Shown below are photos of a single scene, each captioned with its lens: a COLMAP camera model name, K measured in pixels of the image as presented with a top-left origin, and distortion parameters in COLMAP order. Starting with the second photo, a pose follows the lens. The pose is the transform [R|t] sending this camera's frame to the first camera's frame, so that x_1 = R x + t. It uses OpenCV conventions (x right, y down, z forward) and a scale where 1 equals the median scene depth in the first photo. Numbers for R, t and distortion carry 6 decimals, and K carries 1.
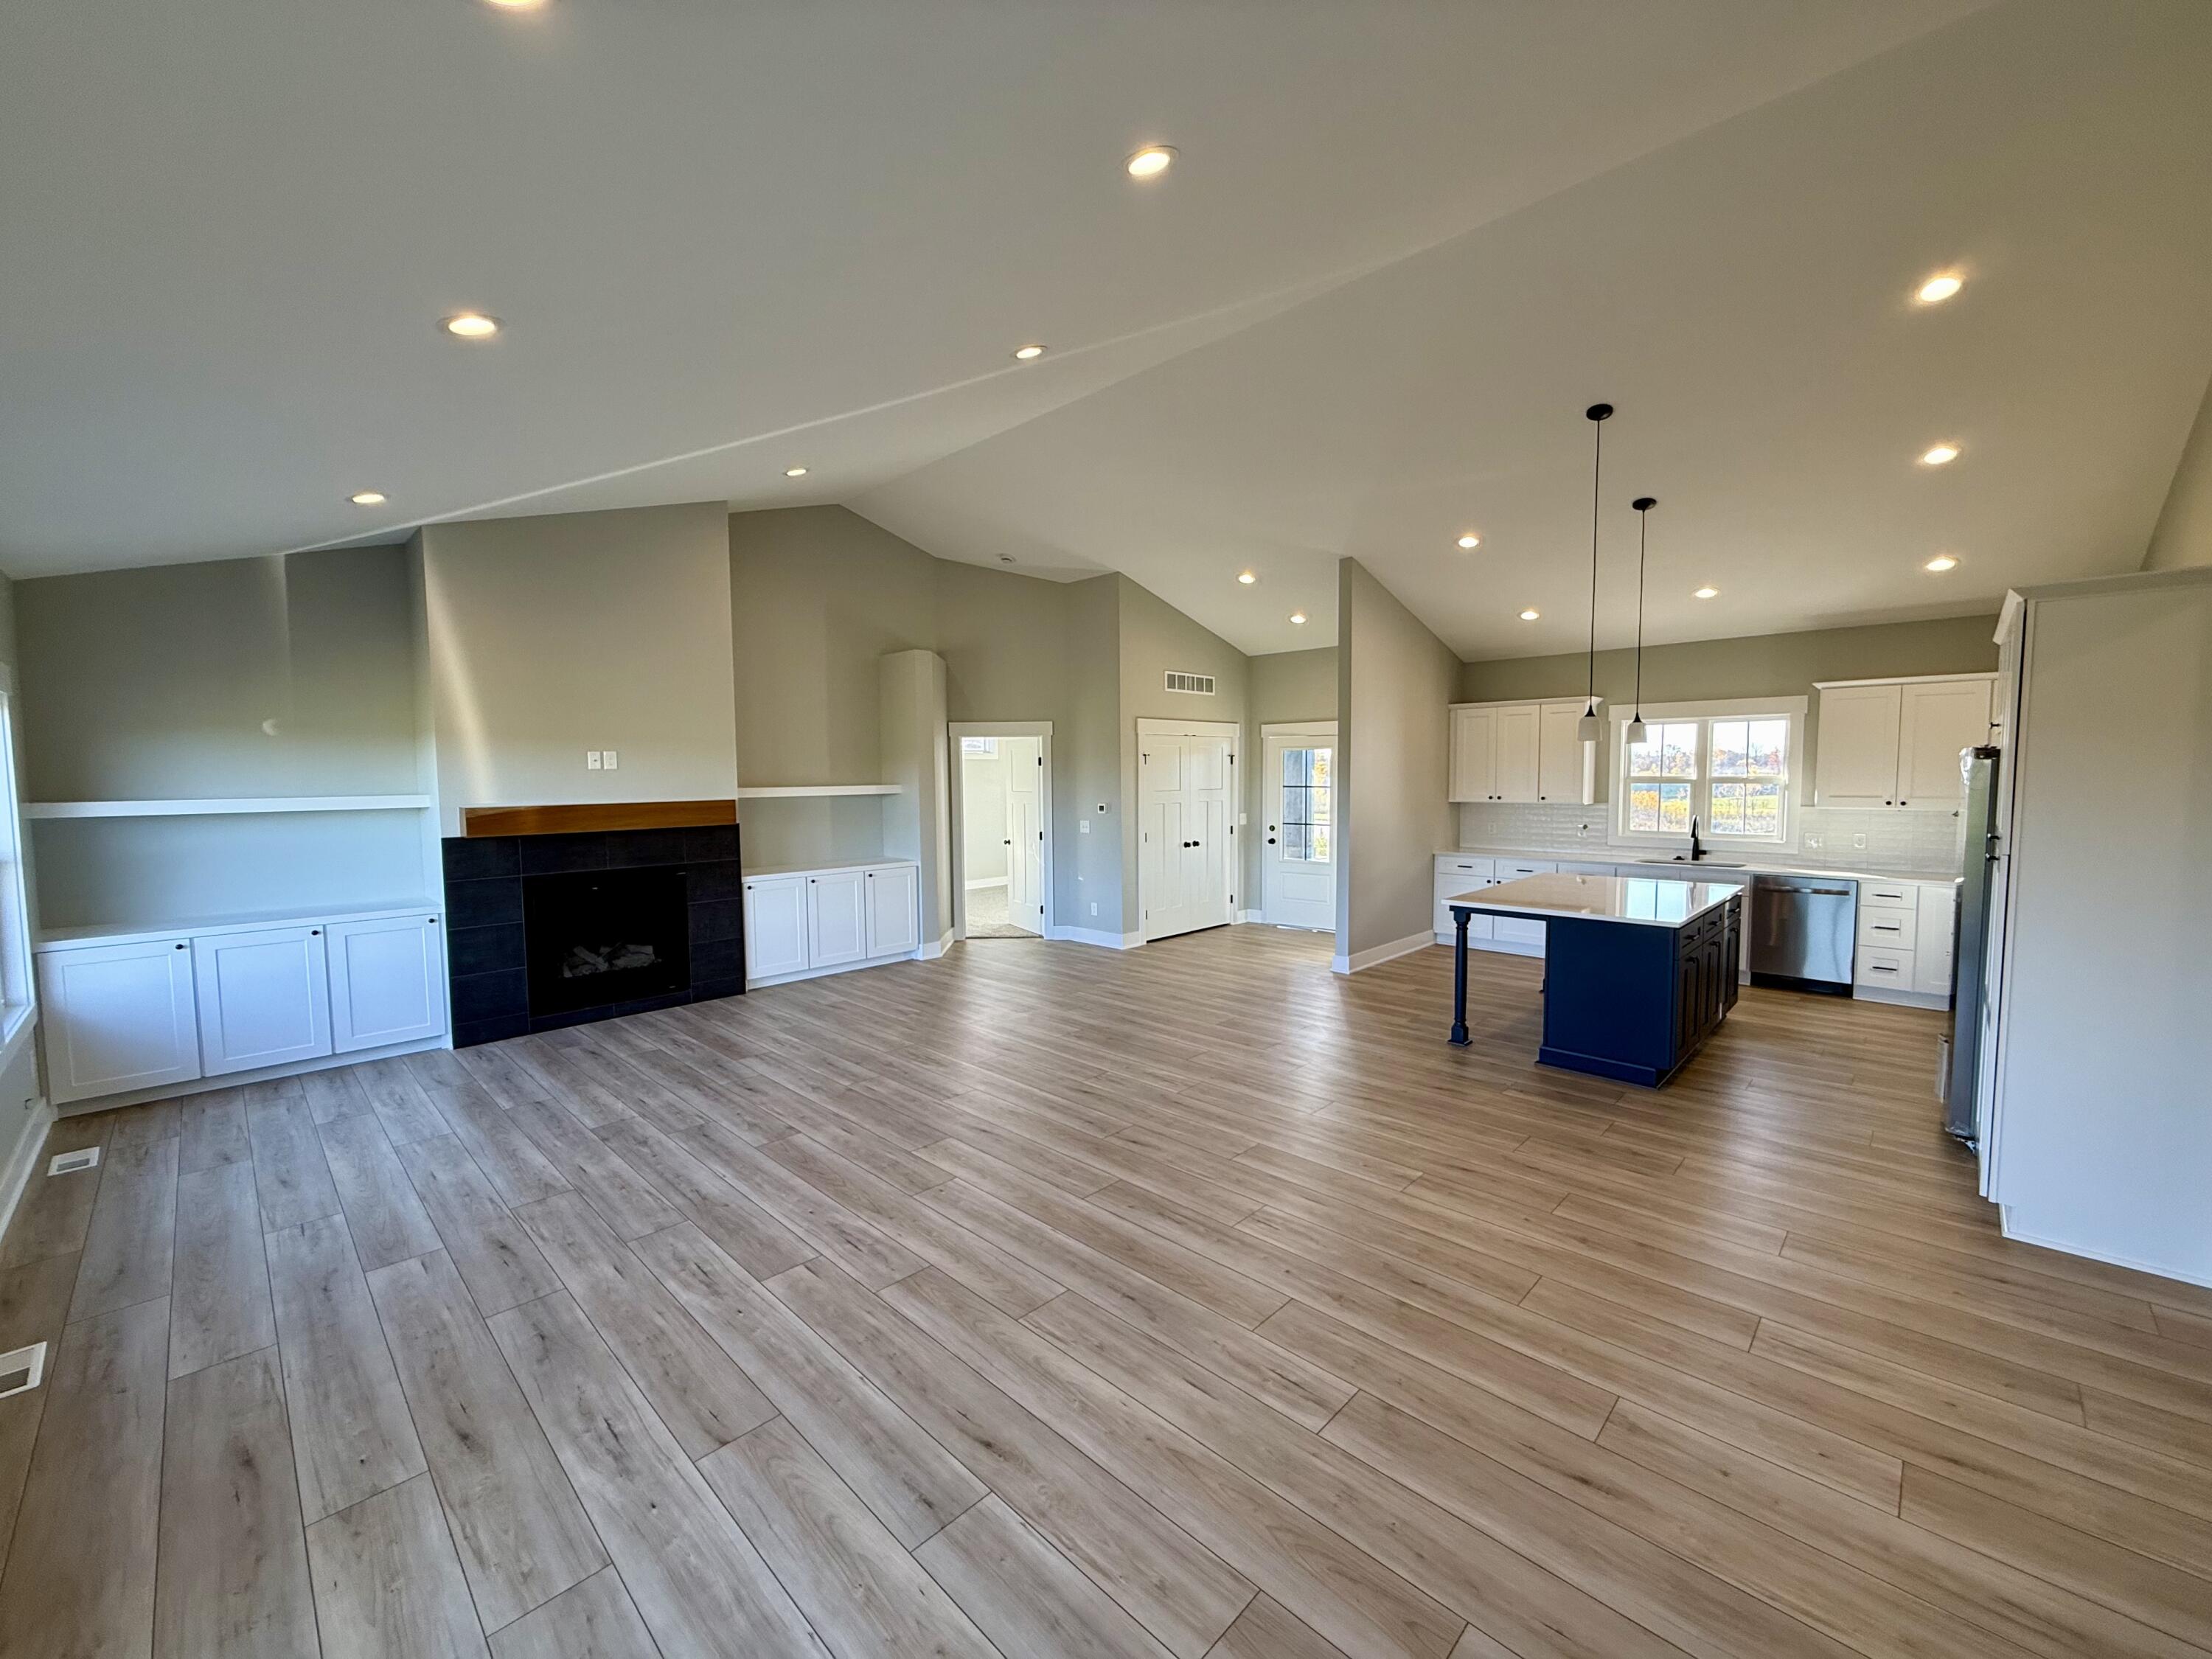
lens RADIAL K [[876.2, 0, 1112.2], [0, 876.2, 833.5], [0, 0, 1]] dist [-0.000379, 0.000339]
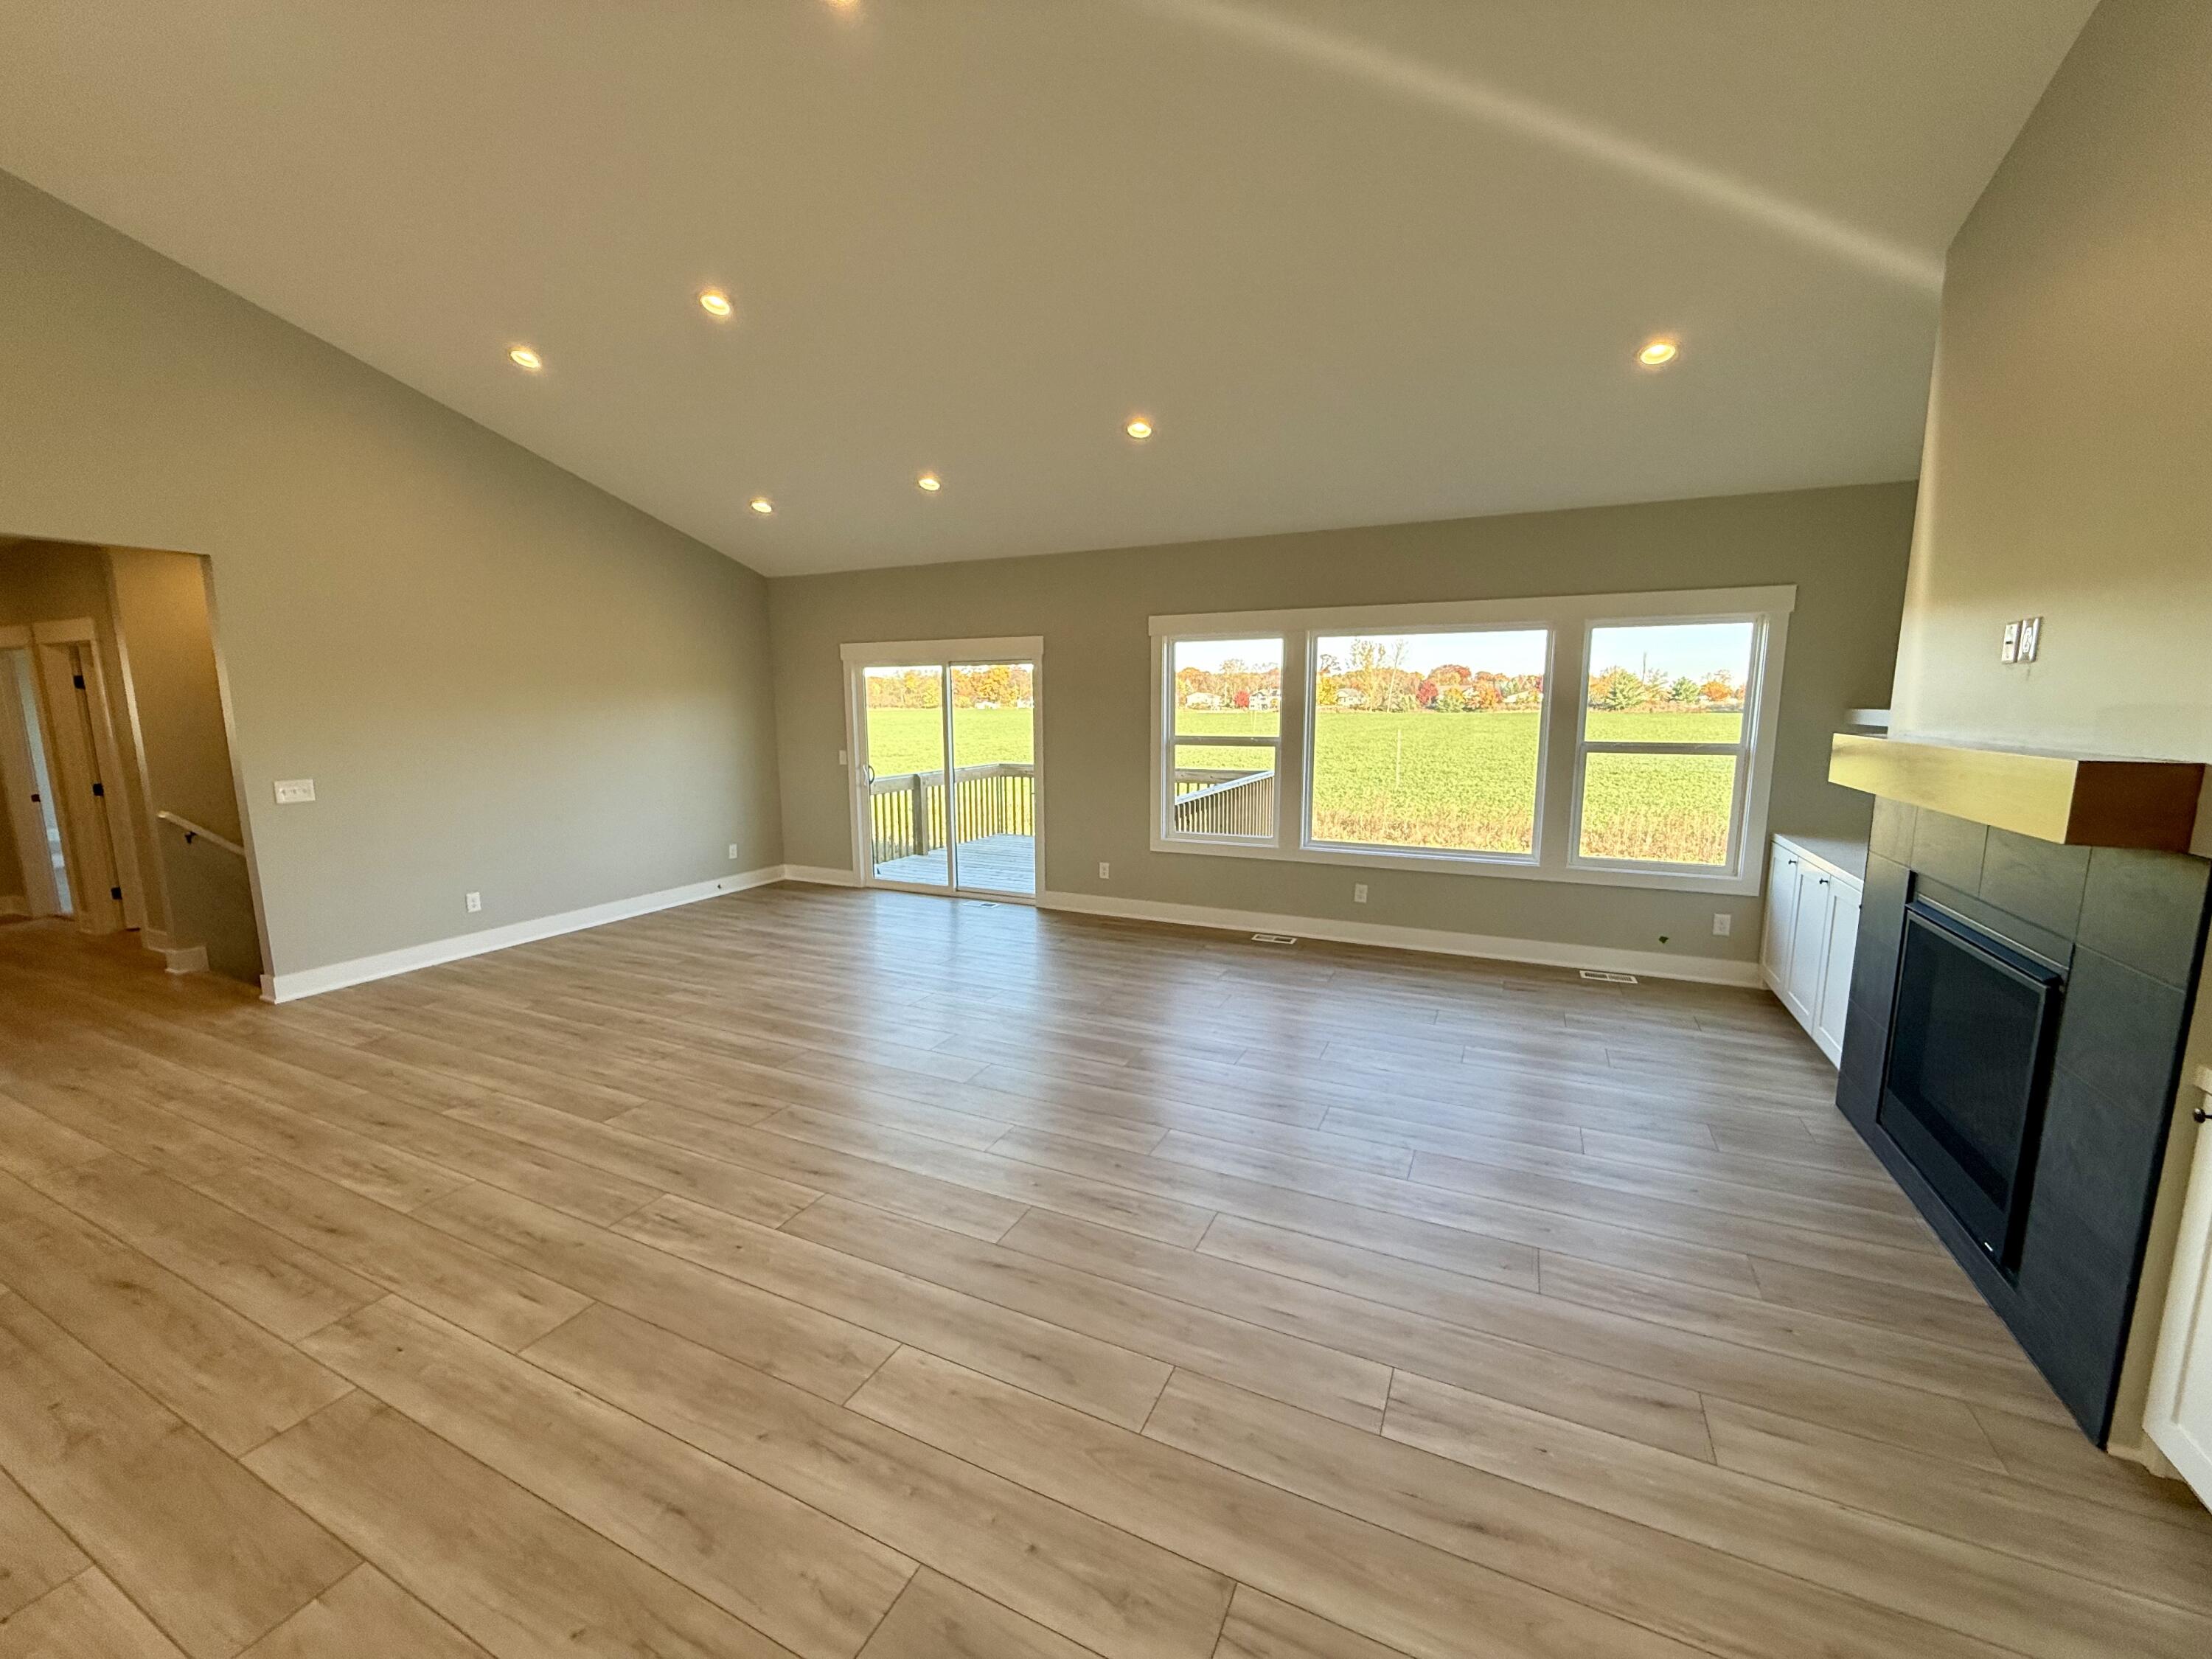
lens RADIAL K [[876.2, 0, 1108.5], [0, 876.2, 830.4], [0, 0, 1]] dist [-0.000379, 0.000339]
pose [[-0.949211, 0.058600, -0.309136, -0.044921], [-0.009804, 0.976518, 0.215214, -0.093729], [0.314488, 0.207314, -0.926347, 1.460178]]
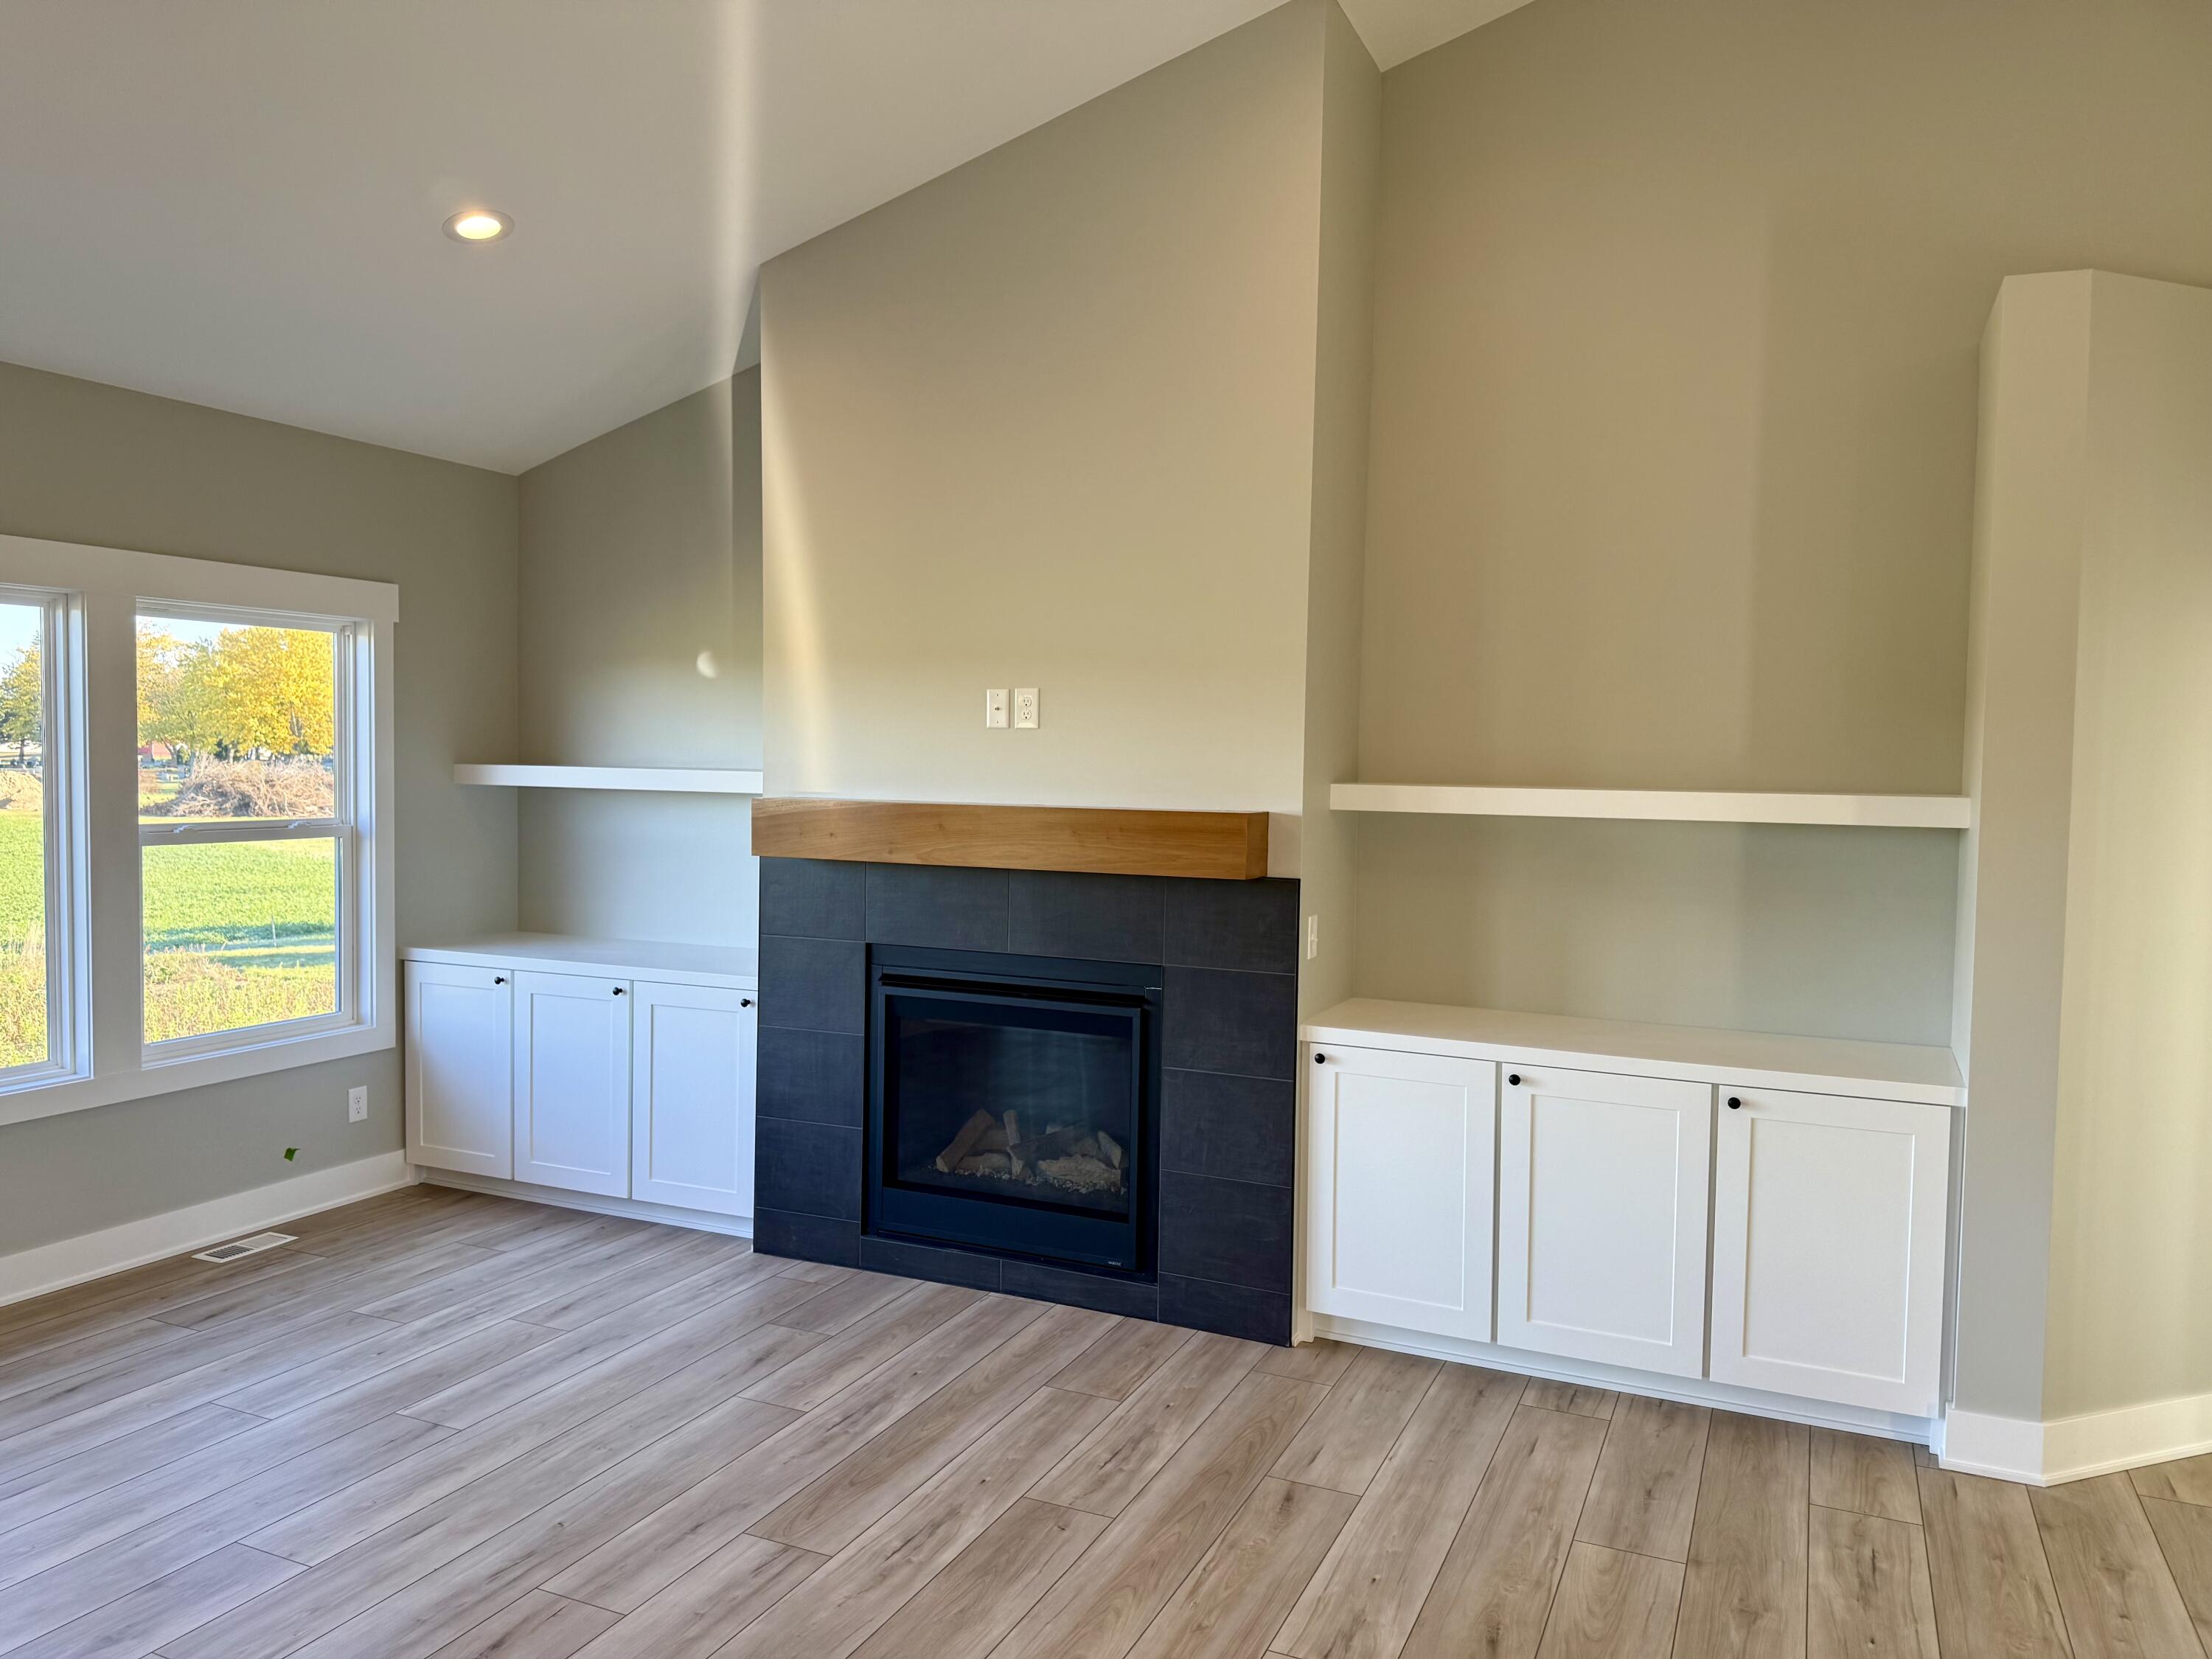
lens RADIAL K [[1538.3, 0, 1110.9], [0, 1538.3, 811.3], [0, 0, 1]] dist [0.030316, -0.012830]
pose [[0.333891, 0.044017, -0.941584, 0.197801], [-0.088240, 0.995982, 0.015269, -0.054974], [0.938473, 0.077987, 0.336433, 0.907984]]
